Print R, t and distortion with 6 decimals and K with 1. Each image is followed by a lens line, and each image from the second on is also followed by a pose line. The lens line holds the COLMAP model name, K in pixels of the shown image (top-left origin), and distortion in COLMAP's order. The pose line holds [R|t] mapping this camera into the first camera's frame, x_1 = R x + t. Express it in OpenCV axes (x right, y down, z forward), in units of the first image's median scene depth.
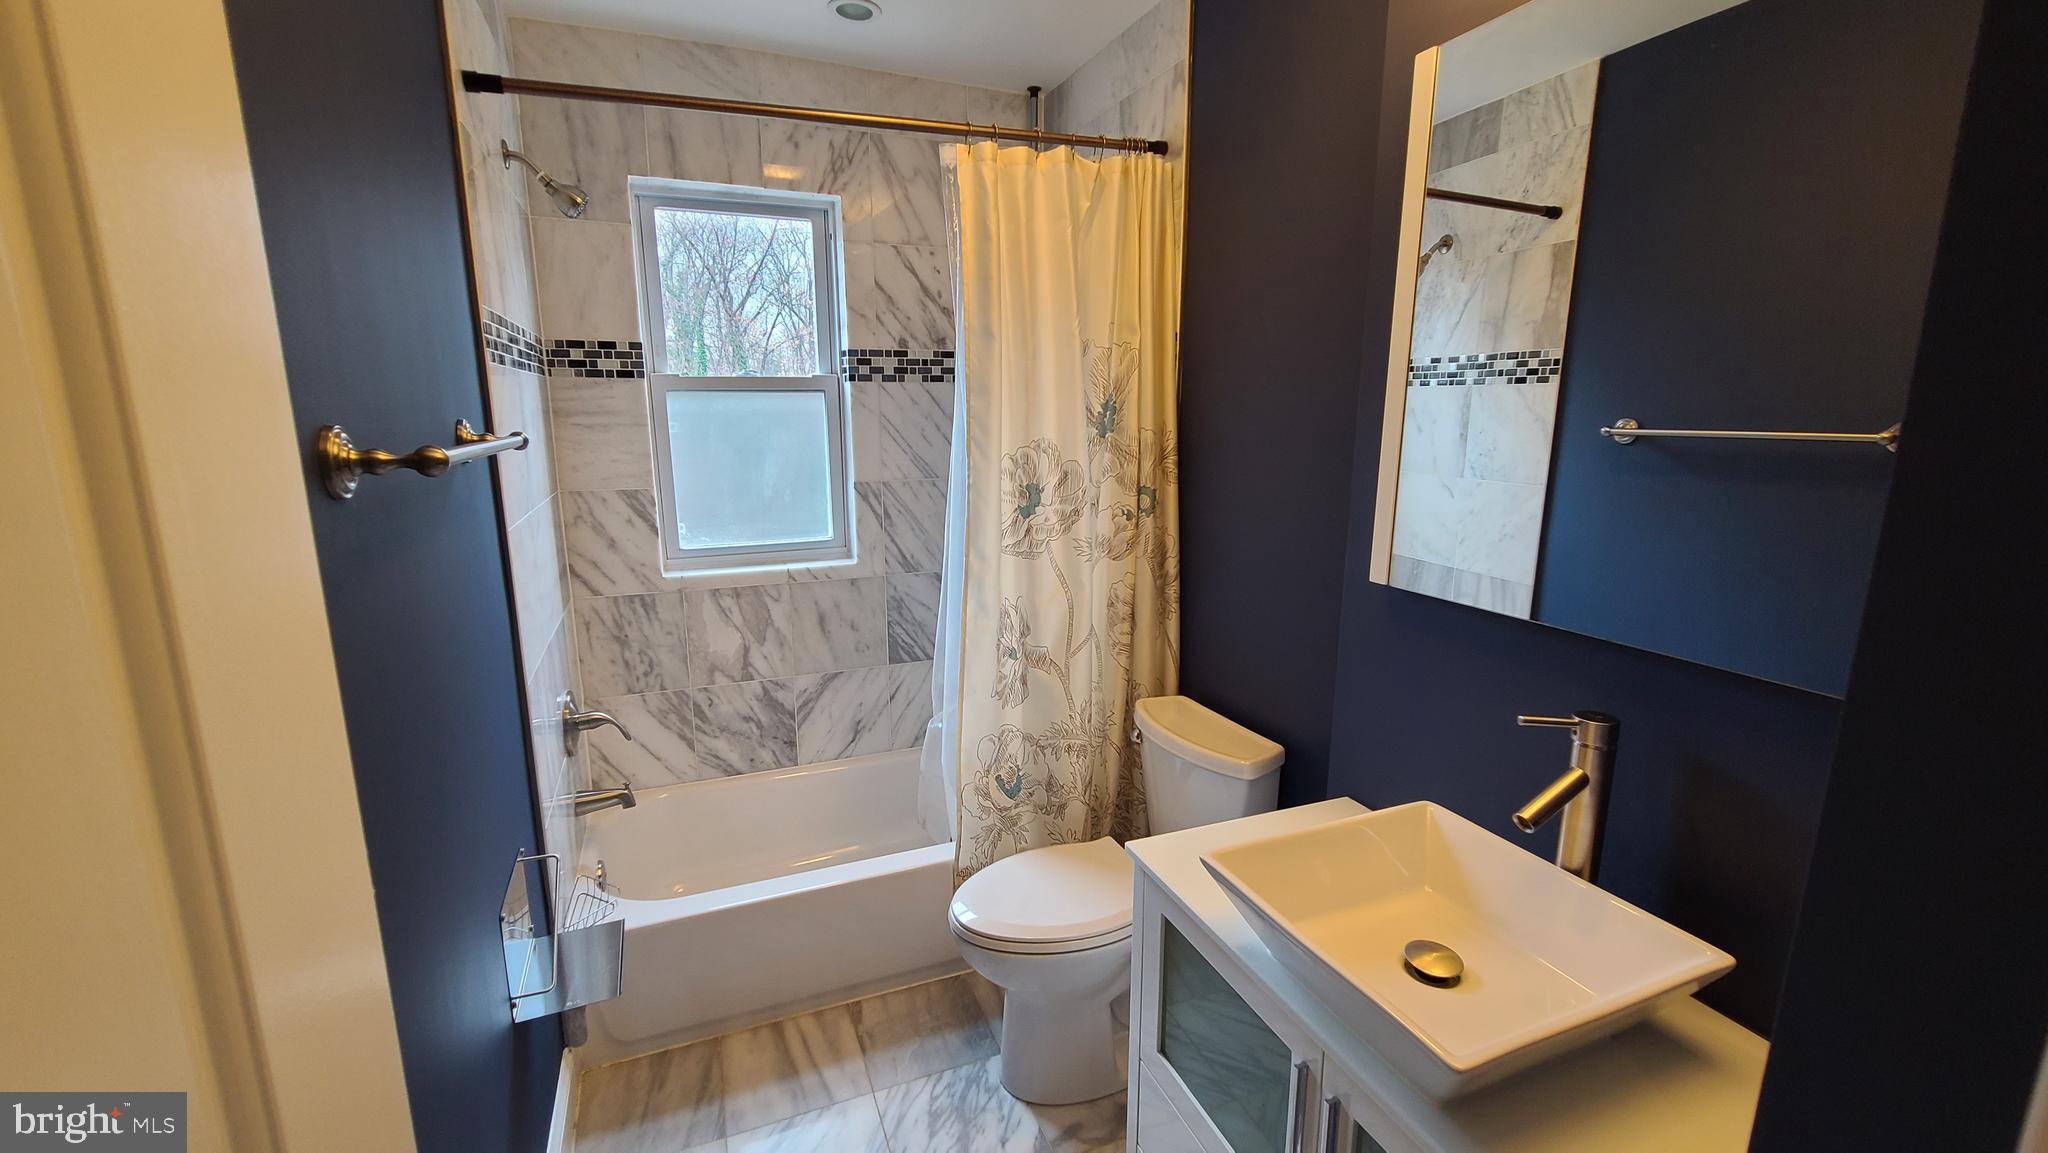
lens RADIAL K [[837.3, 0, 1017.8], [0, 837.3, 579.5], [0, 0, 1]] dist [0.001628, -0.000459]
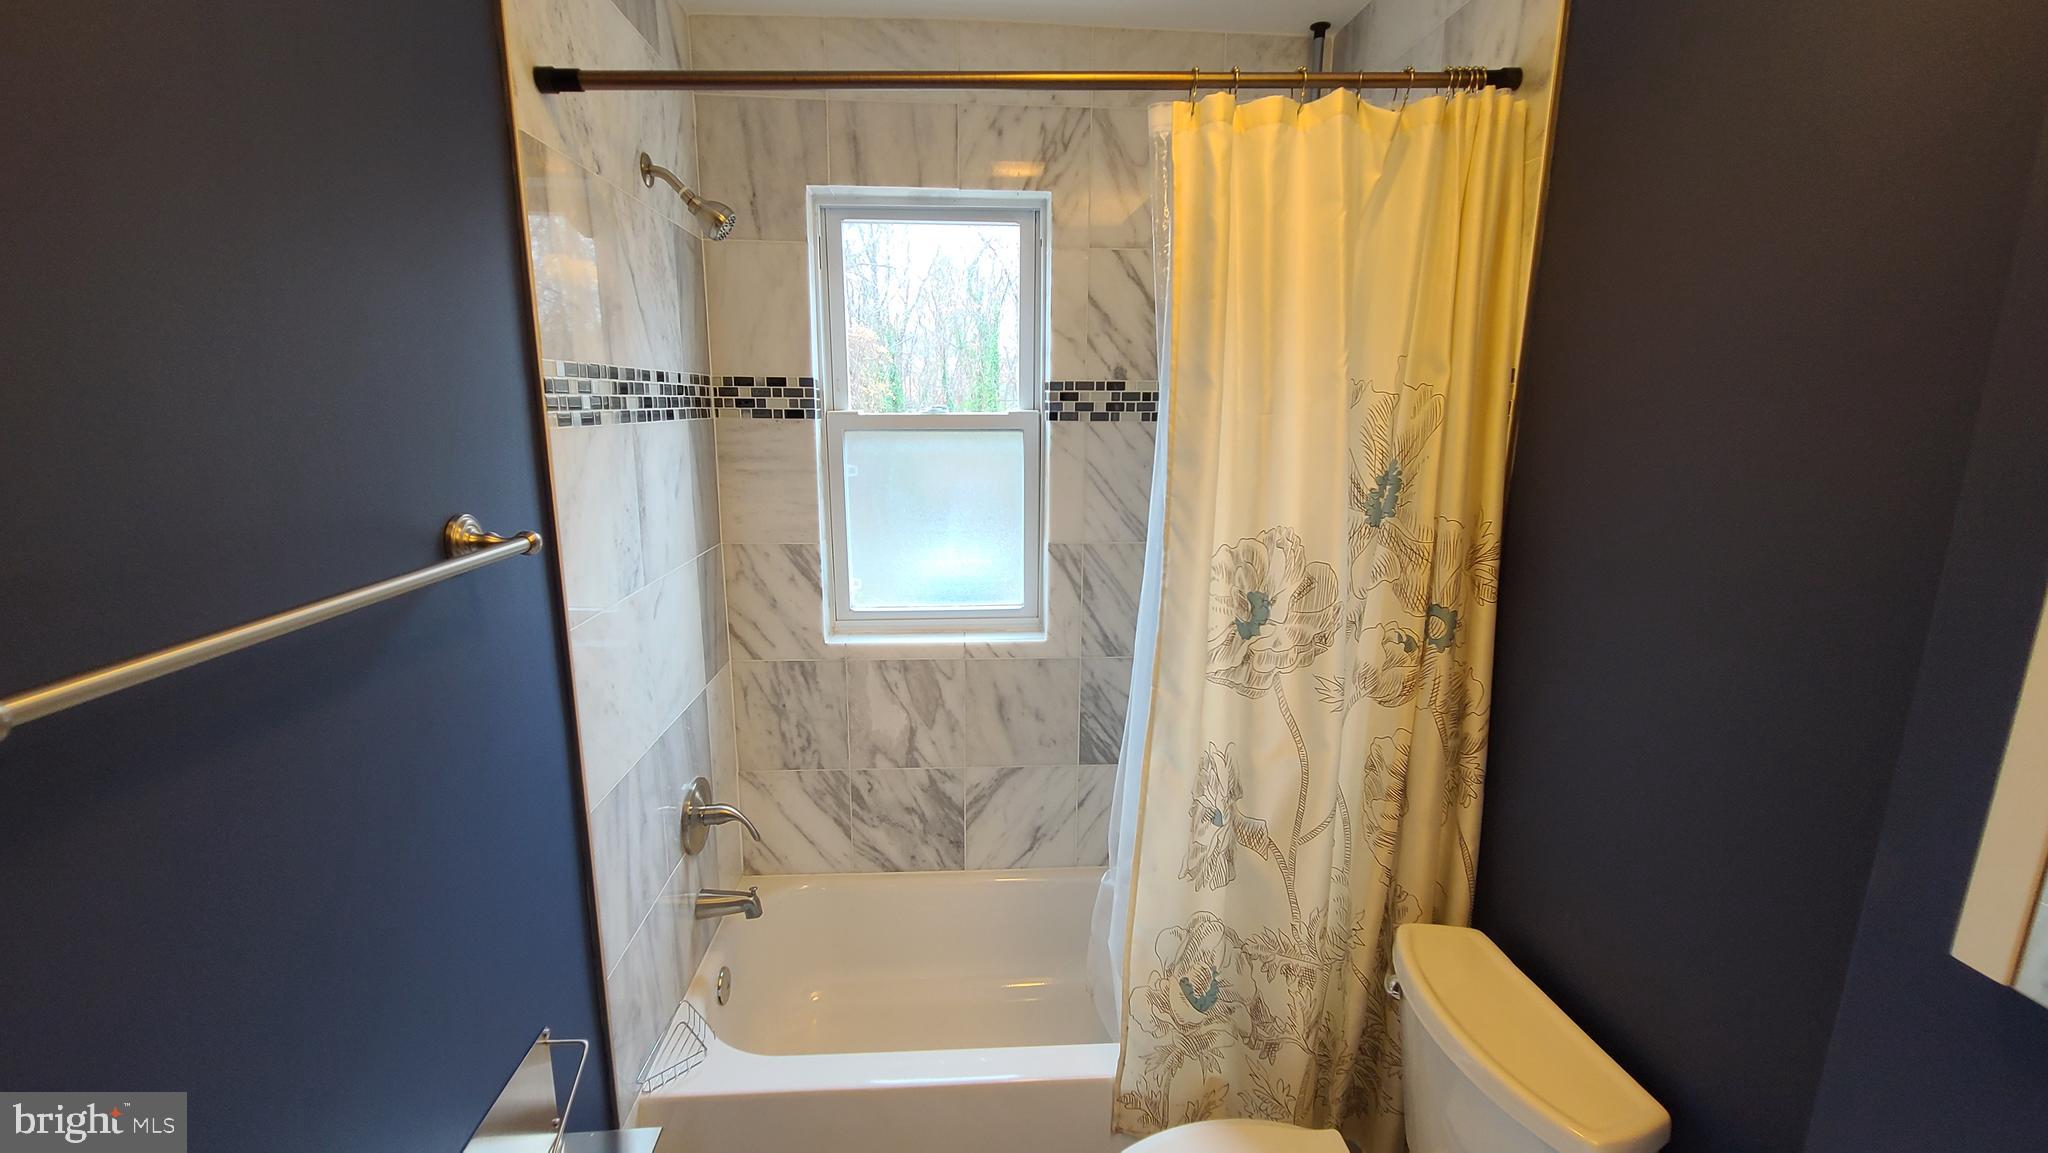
lens RADIAL K [[837.3, 0, 1017.8], [0, 837.3, 579.5], [0, 0, 1]] dist [0.001628, -0.000459]
pose [[0.945888, 0.074180, -0.315900, 0.043307], [-0.072680, 0.997218, 0.016544, -0.110898], [0.316249, 0.007310, 0.948648, 0.261016]]
